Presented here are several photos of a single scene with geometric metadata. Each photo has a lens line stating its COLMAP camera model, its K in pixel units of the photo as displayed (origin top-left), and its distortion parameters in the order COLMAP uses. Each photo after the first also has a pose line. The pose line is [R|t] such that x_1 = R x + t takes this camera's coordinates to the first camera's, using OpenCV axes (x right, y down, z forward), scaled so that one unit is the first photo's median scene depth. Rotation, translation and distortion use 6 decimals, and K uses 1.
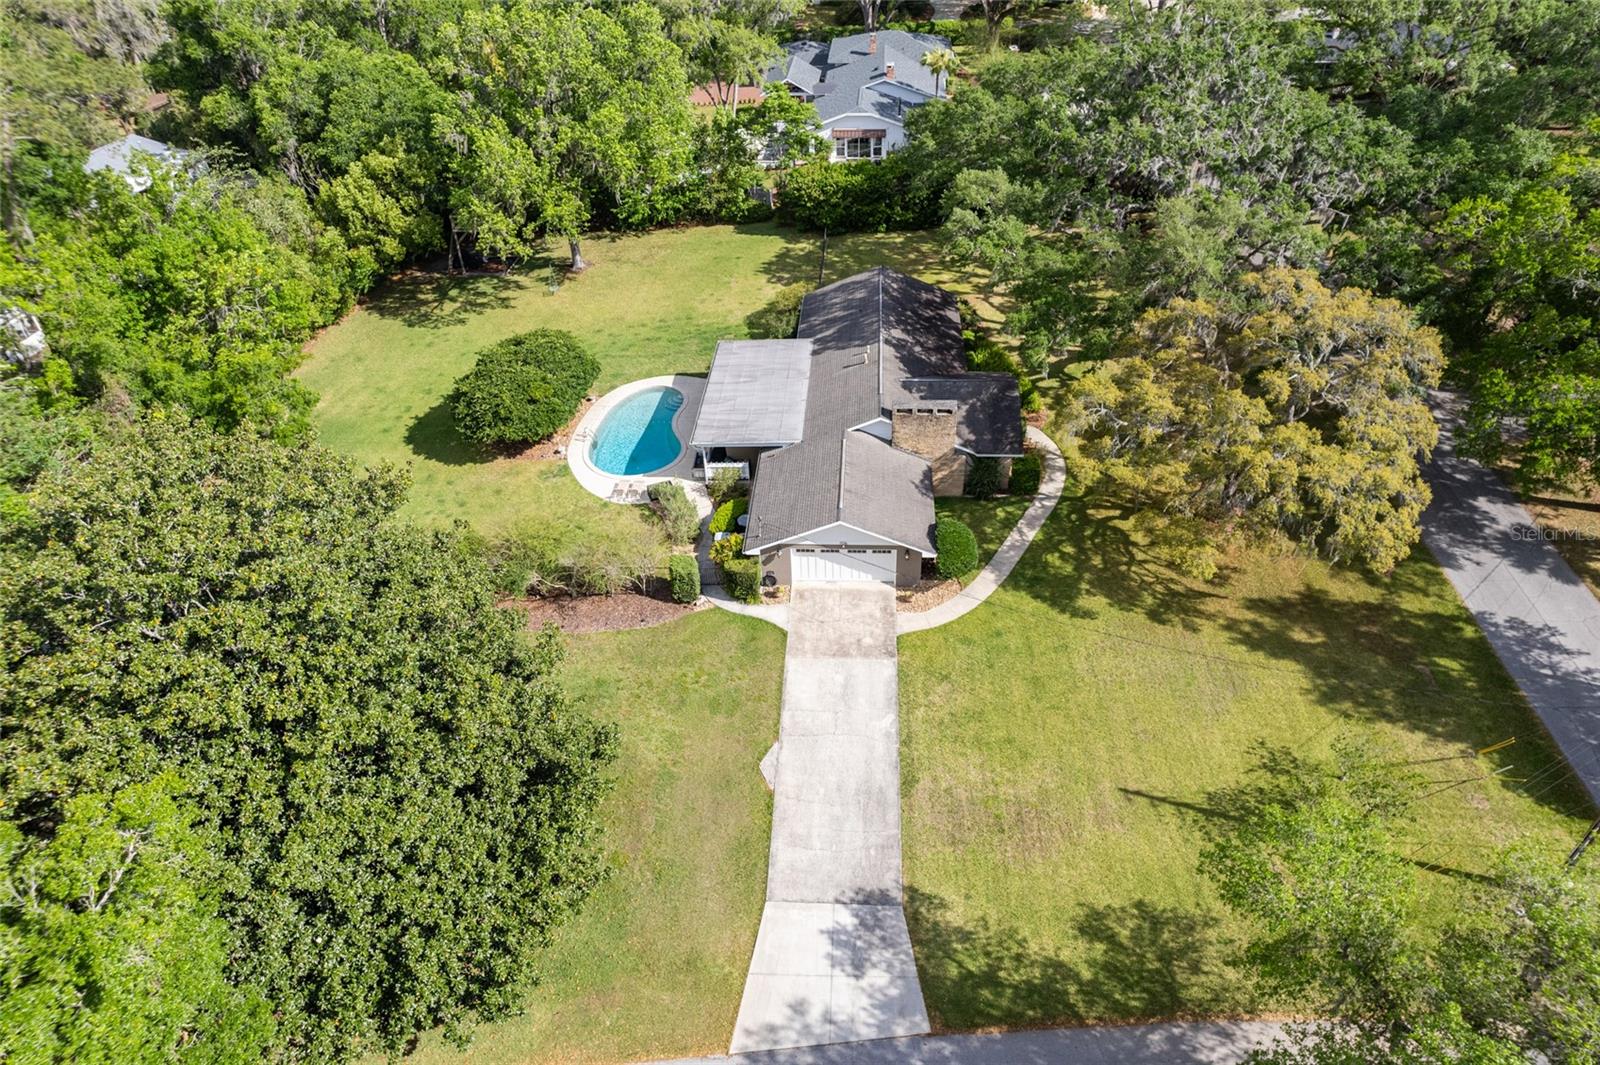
lens RADIAL K [[1023.9, 0, 806.2], [0, 1023.9, 545.6], [0, 0, 1]] dist [-0.075435, 0.067100]
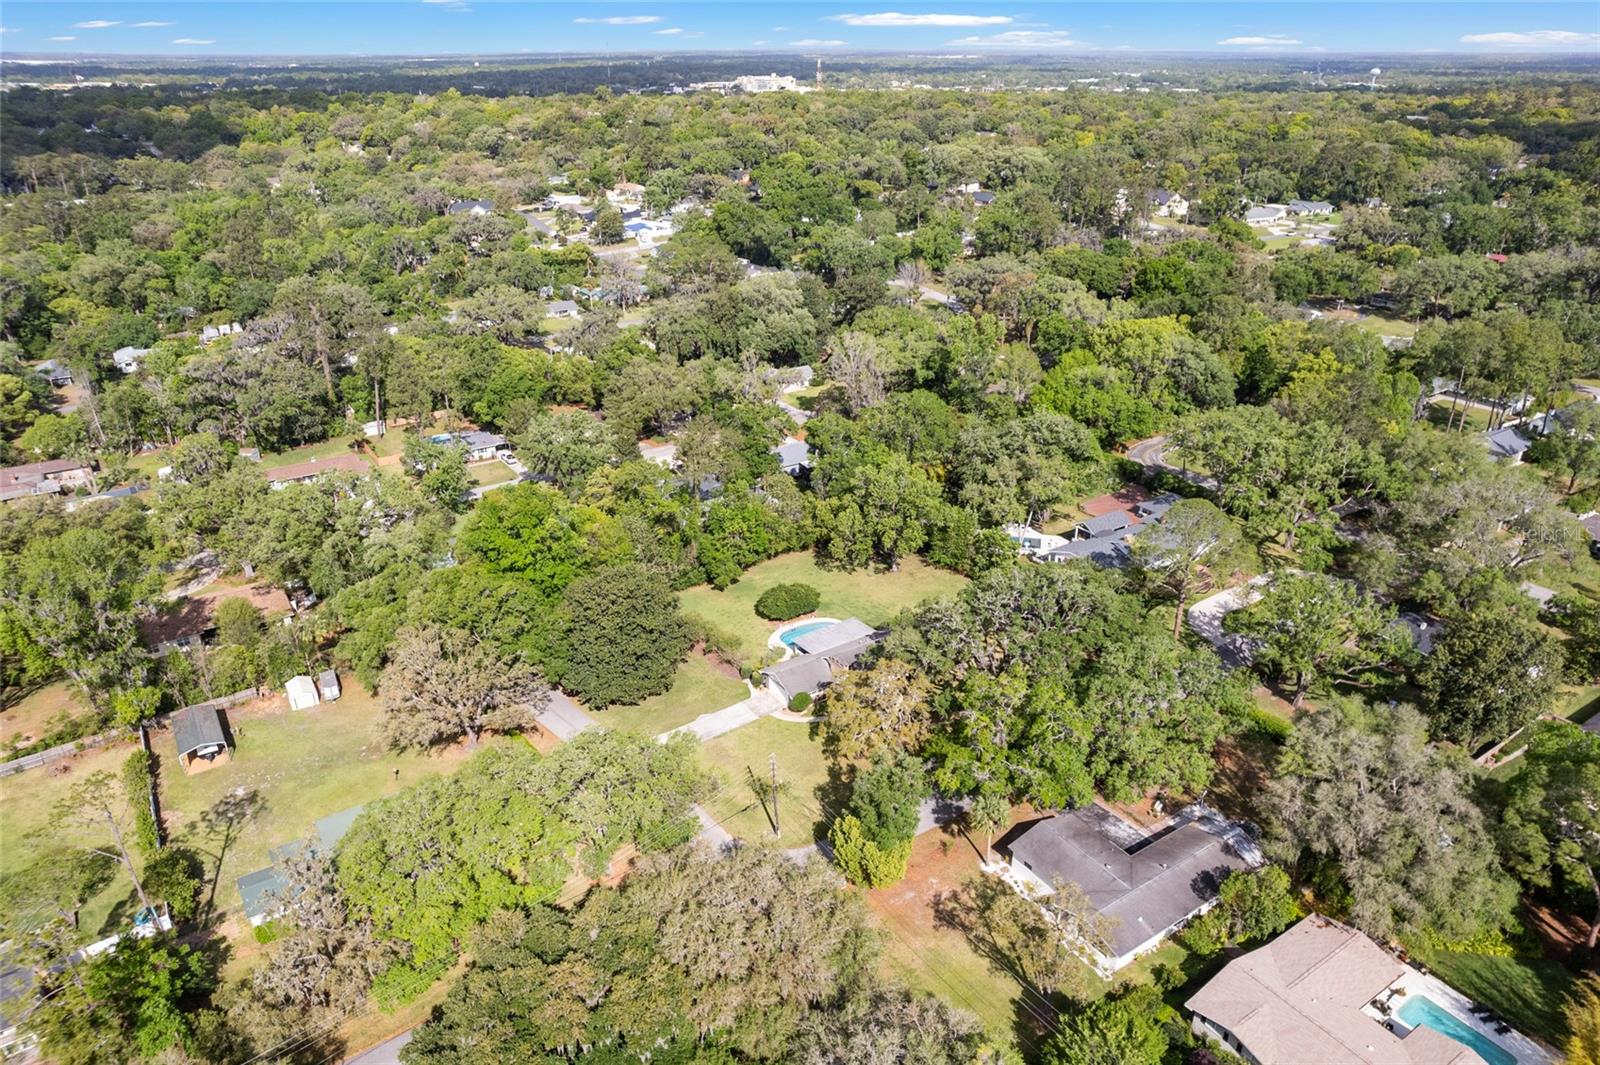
lens RADIAL K [[1061.8, 0, 798.6], [0, 1061.8, 579.3], [0, 0, 1]] dist [-0.072838, 0.049773]
pose [[0.607531, 0.381159, -0.696867, 1.939275], [-0.494260, 0.868201, 0.043975, -0.393505], [0.621782, 0.317717, 0.715851, -1.183542]]
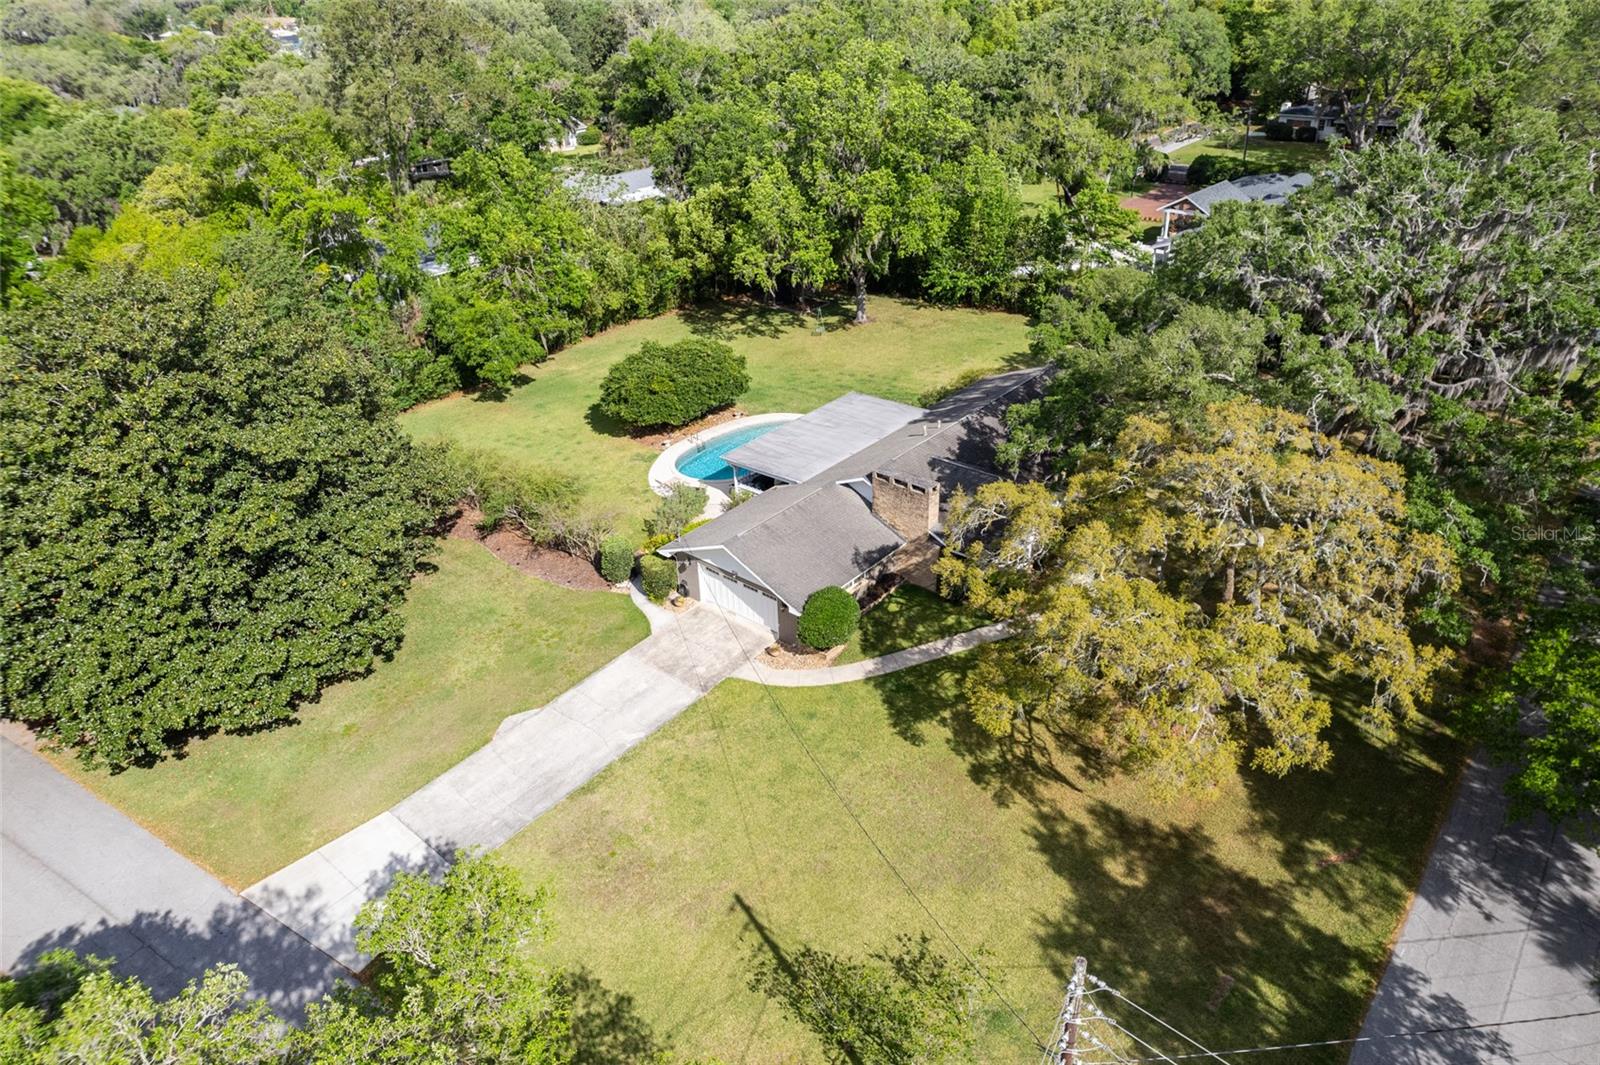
lens RADIAL K [[1023.9, 0, 806.2], [0, 1023.9, 545.6], [0, 0, 1]] dist [-0.075435, 0.067100]
pose [[0.802883, 0.304910, -0.512259, 0.526565], [-0.362364, 0.931943, -0.013230, -0.034651], [0.473362, 0.196246, 0.858729, 0.170562]]
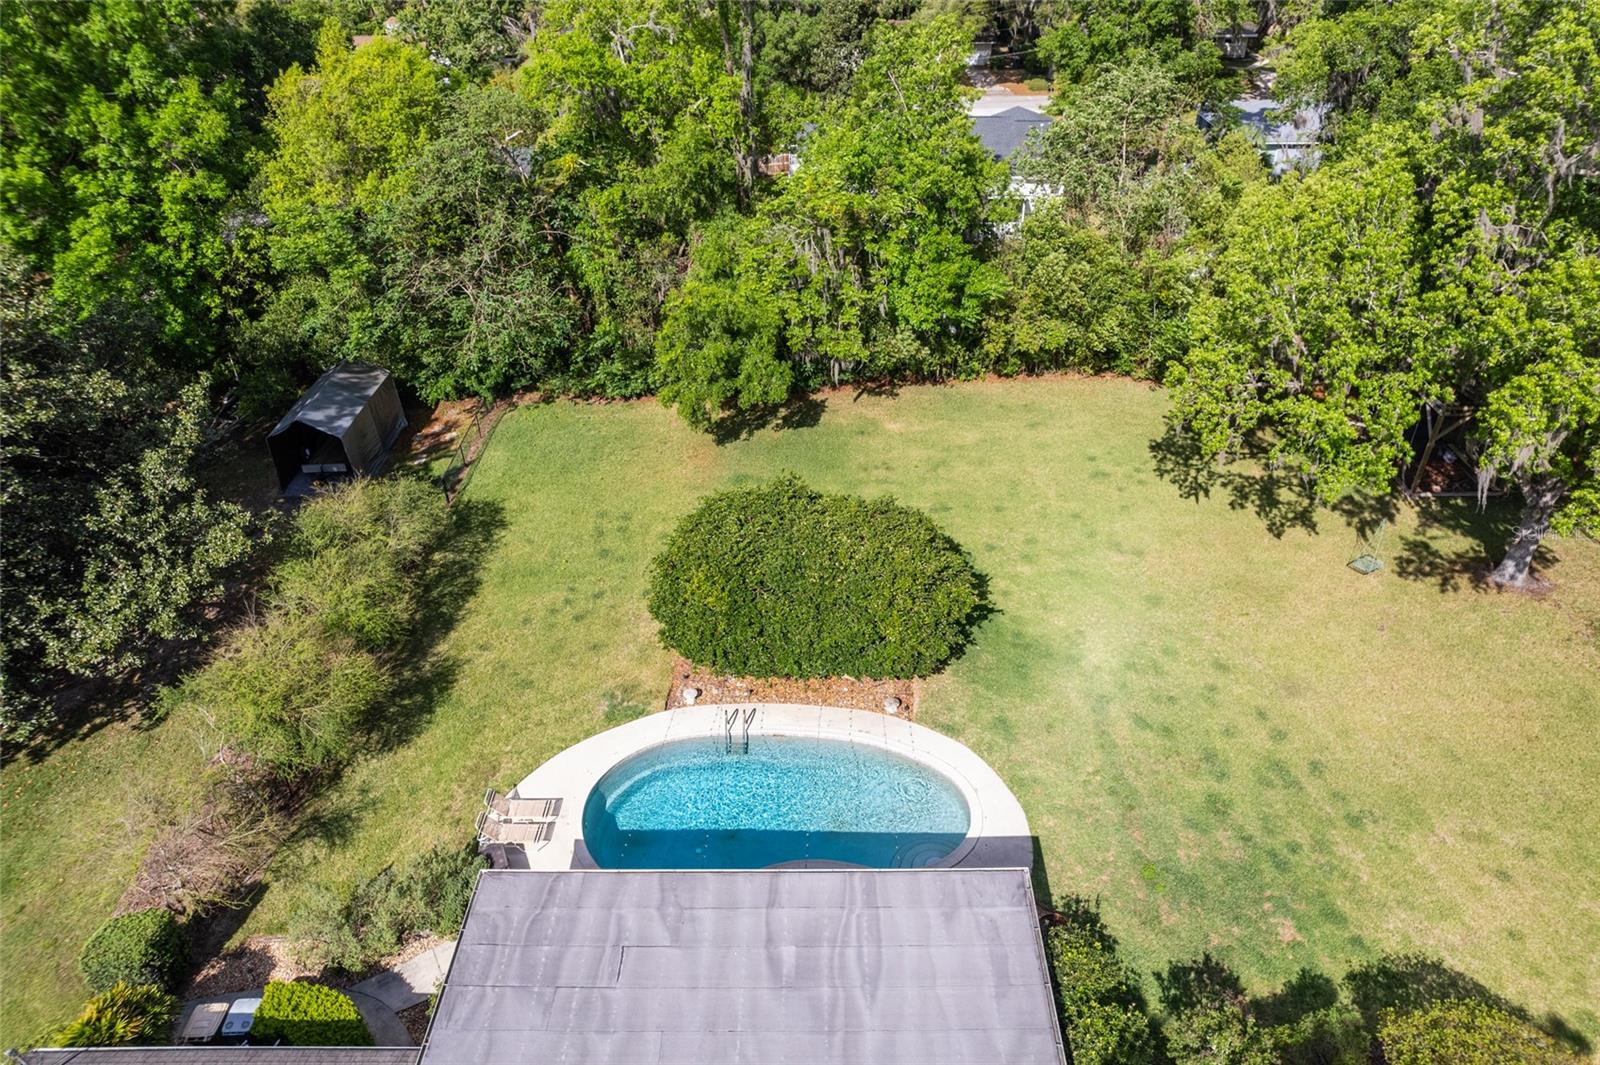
lens RADIAL K [[1023.9, 0, 806.2], [0, 1023.9, 545.6], [0, 0, 1]] dist [-0.075435, 0.067100]
pose [[0.040554, 0.598795, -0.799875, 0.142305], [-0.592647, 0.658927, 0.463233, -0.467242], [0.804441, 0.455257, 0.381597, 0.909595]]
